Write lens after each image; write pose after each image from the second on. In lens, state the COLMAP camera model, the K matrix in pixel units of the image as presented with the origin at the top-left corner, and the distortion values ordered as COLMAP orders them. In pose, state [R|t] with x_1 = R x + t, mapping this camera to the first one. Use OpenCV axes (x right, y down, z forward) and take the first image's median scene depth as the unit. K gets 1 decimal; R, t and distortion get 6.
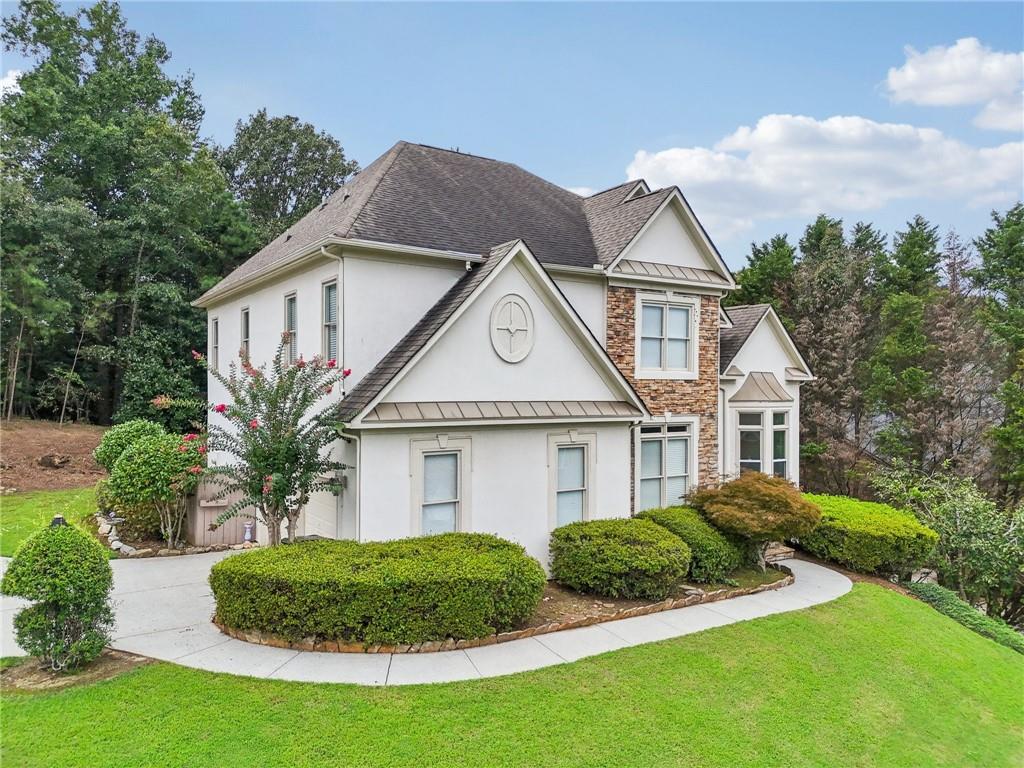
lens RADIAL K [[749.2, 0, 513.6], [0, 749.2, 388.5], [0, 0, 1]] dist [0.046870, -0.004236]
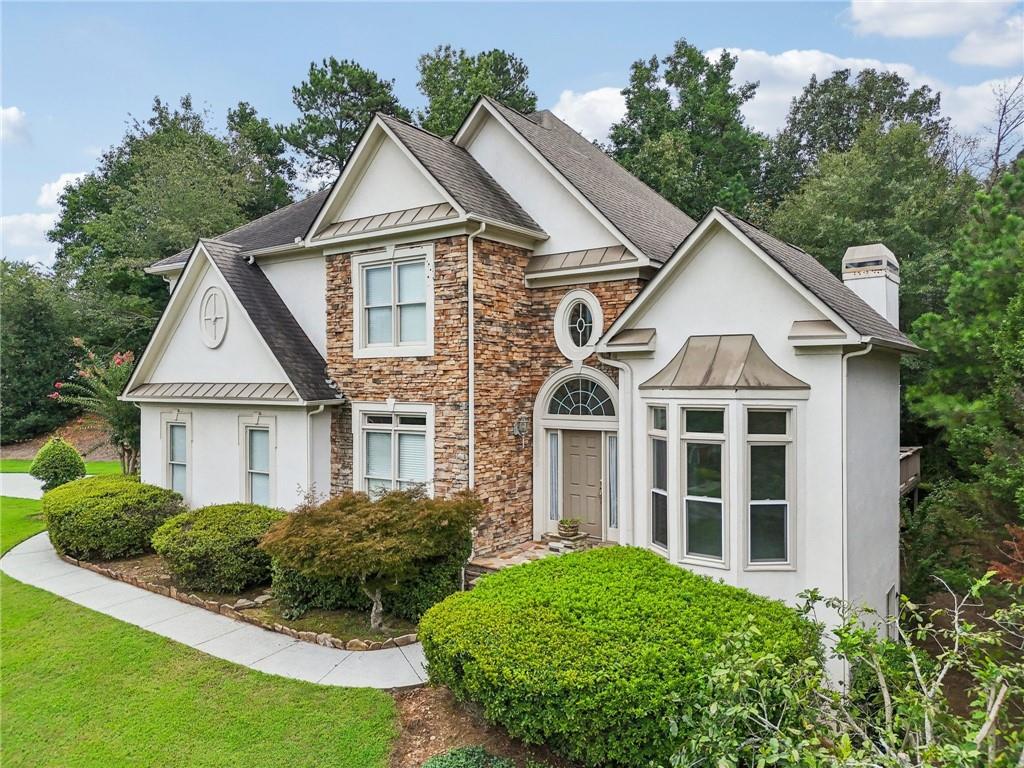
lens RADIAL K [[749.2, 0, 517.5], [0, 749.2, 385.9], [0, 0, 1]] dist [0.046870, -0.004236]
pose [[0.360207, -0.003161, -0.932867, 0.989261], [0.000654, 0.999995, -0.003135, 0.020775], [0.932872, 0.000519, 0.360207, 0.836359]]
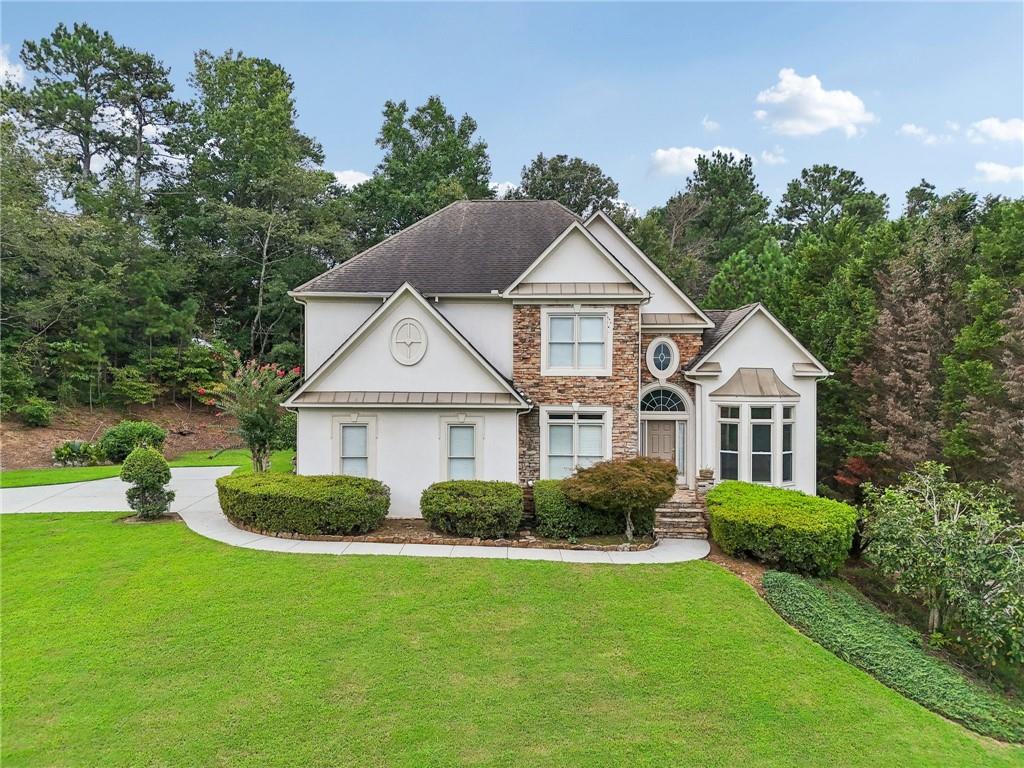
lens RADIAL K [[749.2, 0, 513.8], [0, 749.2, 379.1], [0, 0, 1]] dist [0.046870, -0.004236]
pose [[0.822988, 0.001920, -0.568056, 0.815415], [-0.002698, 0.999996, -0.000529, -0.006431], [0.568053, 0.001968, 0.822990, -0.067165]]
